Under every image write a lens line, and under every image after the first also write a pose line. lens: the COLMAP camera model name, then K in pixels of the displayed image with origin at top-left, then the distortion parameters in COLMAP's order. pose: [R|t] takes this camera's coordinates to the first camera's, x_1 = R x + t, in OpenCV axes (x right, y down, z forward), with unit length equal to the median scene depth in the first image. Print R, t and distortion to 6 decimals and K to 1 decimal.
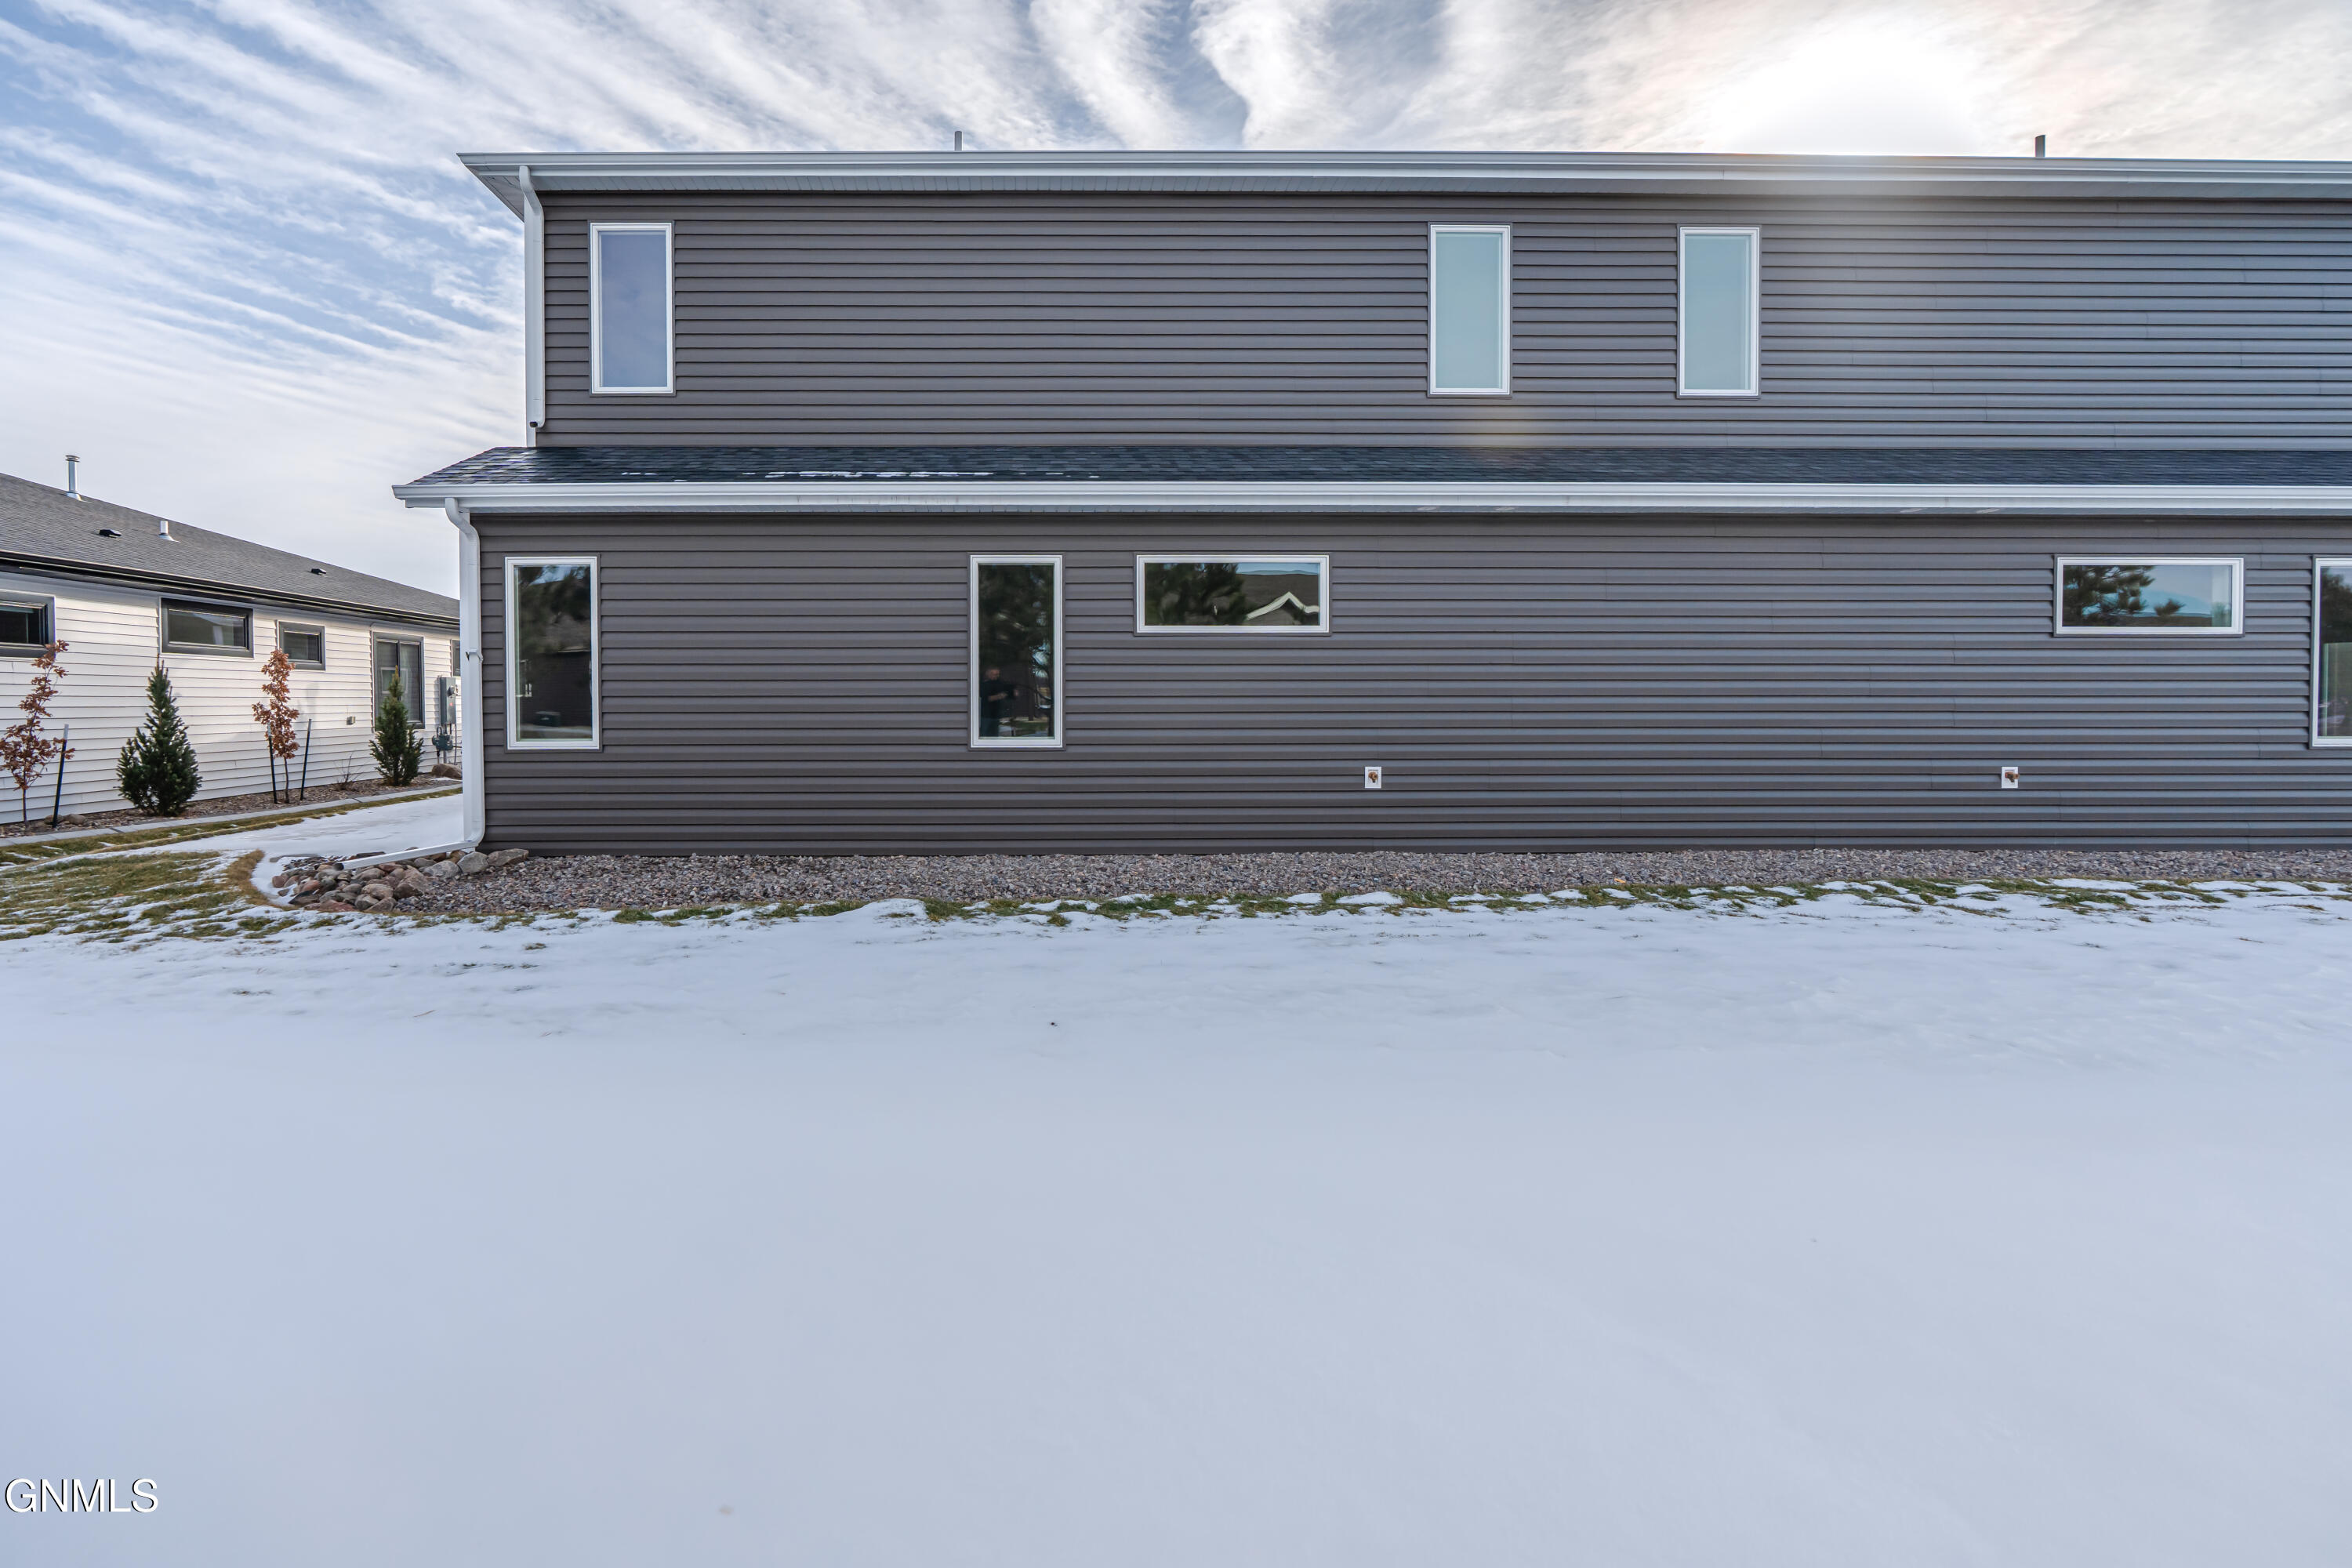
lens RADIAL K [[1168.8, 0, 1176.0], [0, 1168.8, 763.3], [0, 0, 1]] dist [-0.018100, 0.000054]
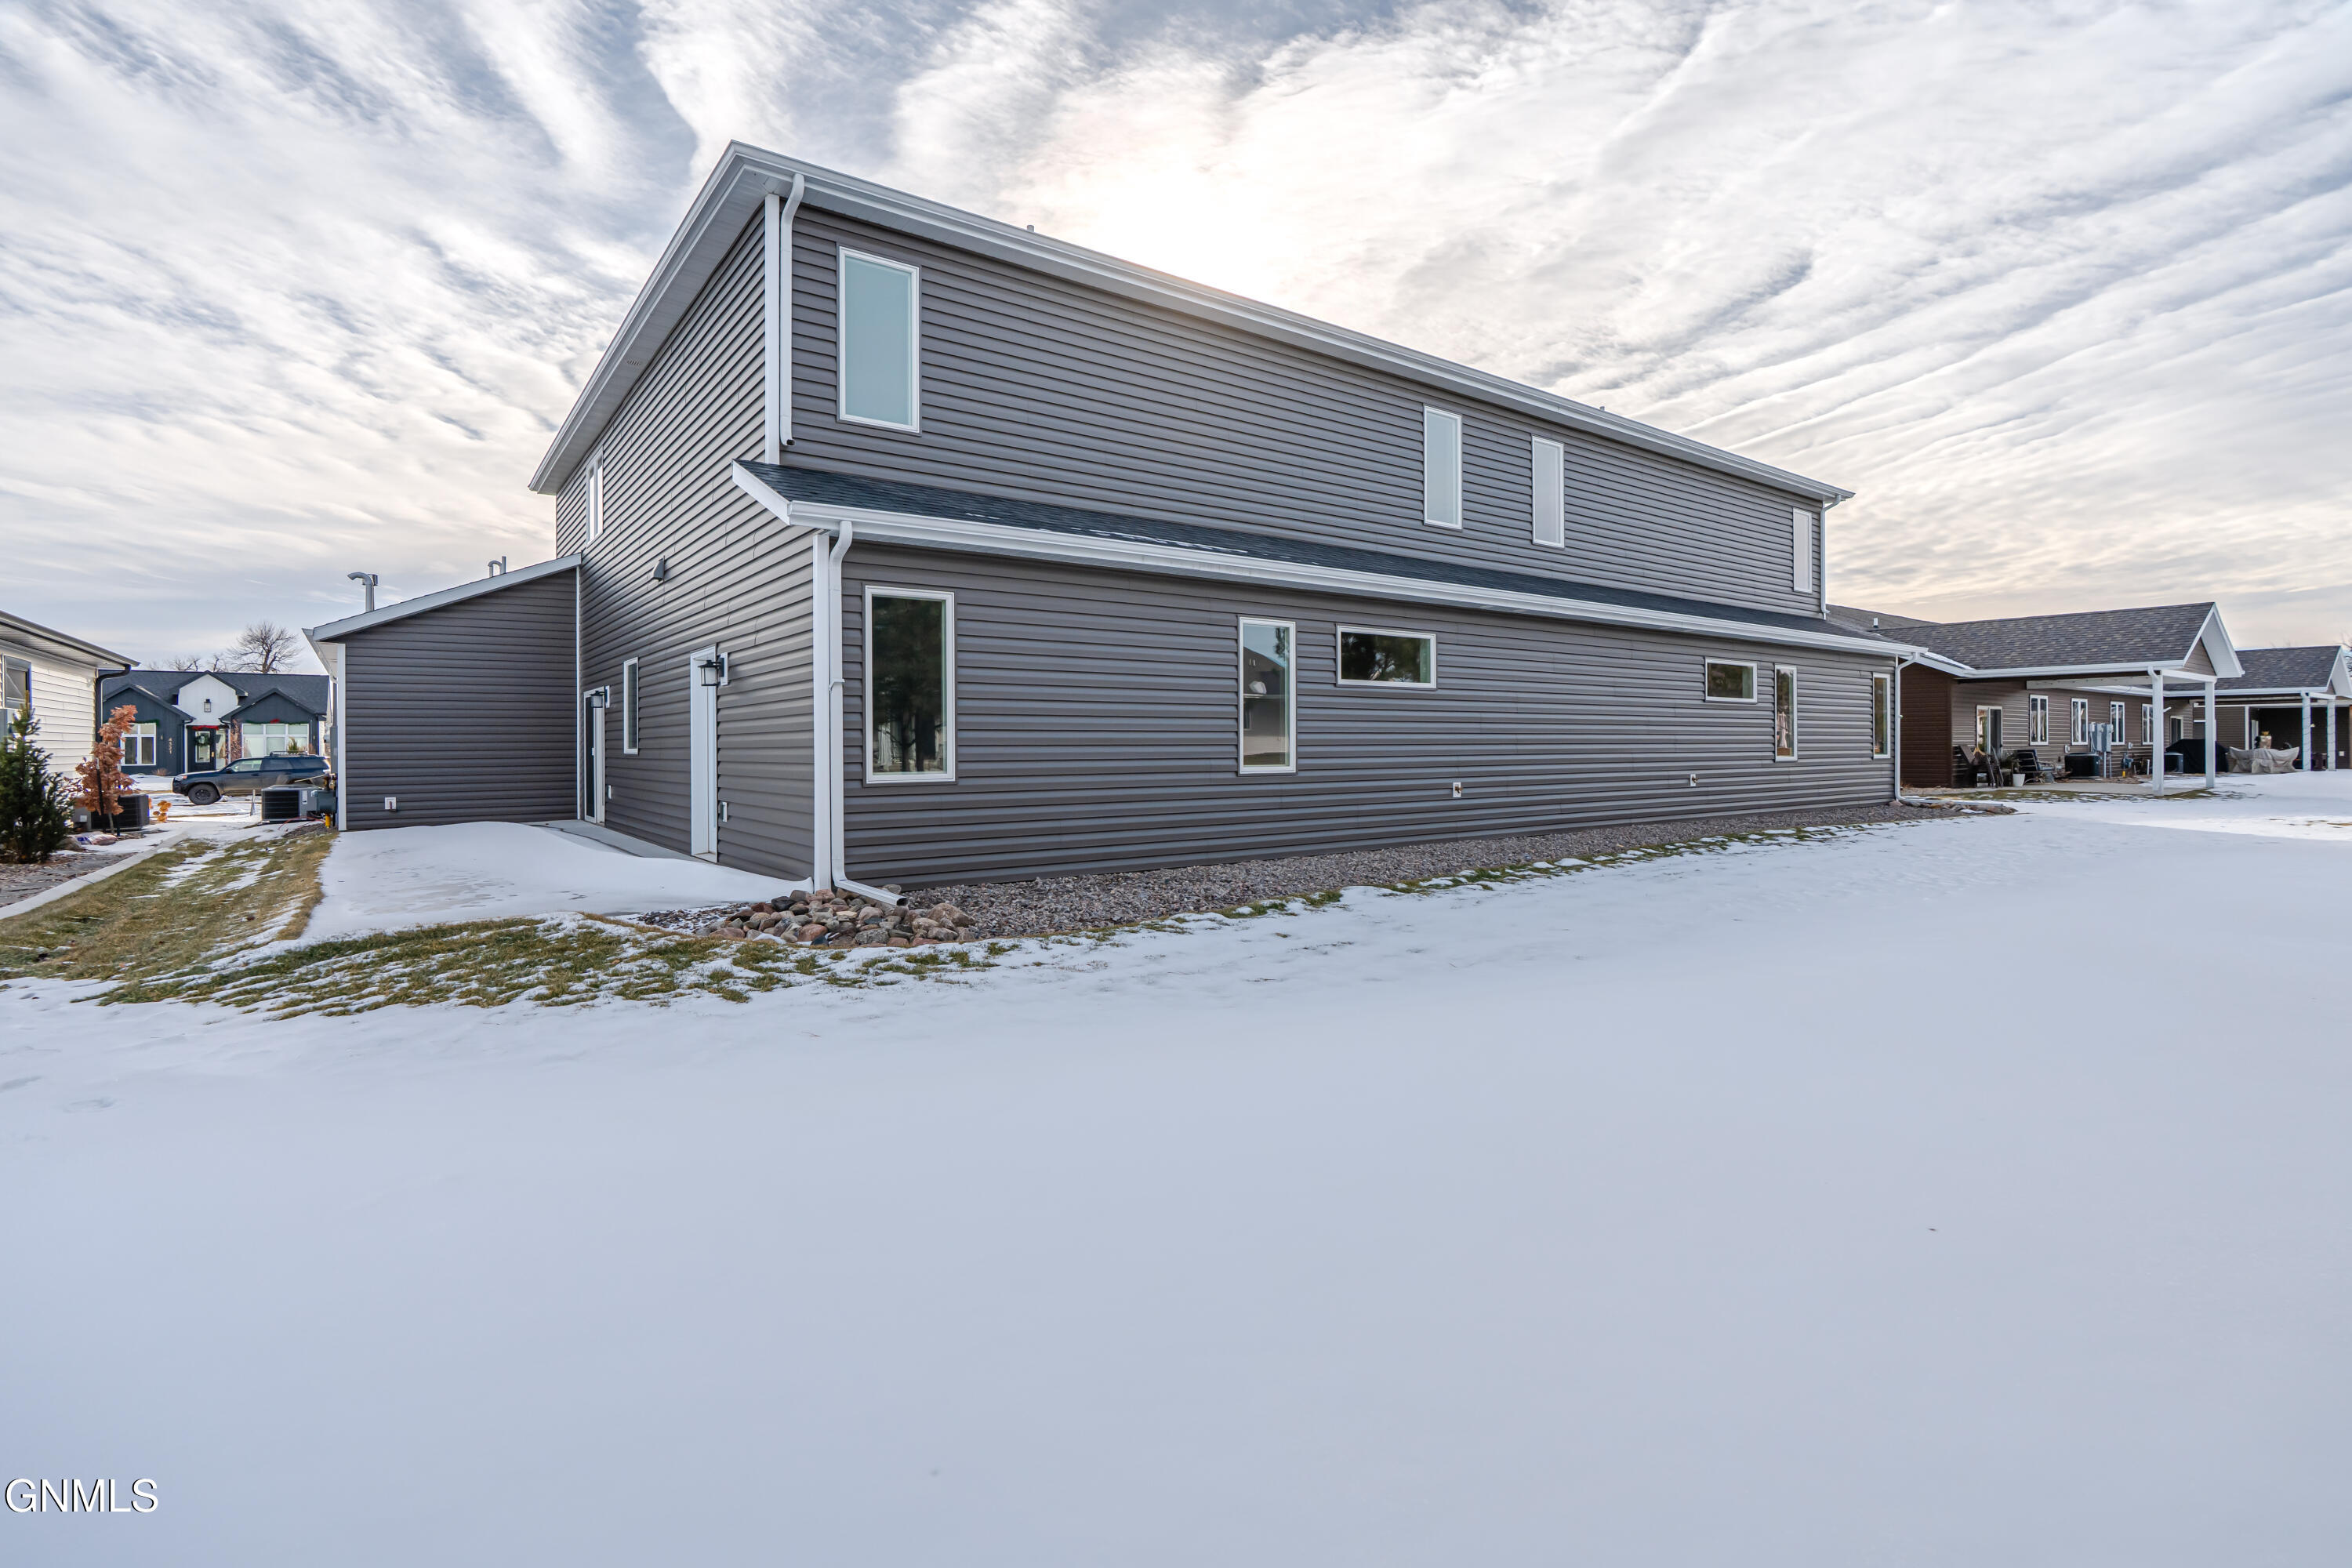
lens RADIAL K [[1099.1, 0, 1176.5], [0, 1099.1, 775.4], [0, 0, 1]] dist [-0.000286, -0.001017]
pose [[0.808797, -0.016751, 0.587849, -0.181096], [0.029908, 0.999472, -0.012668, 0.000214], [-0.587327, 0.027827, 0.808871, 0.021019]]
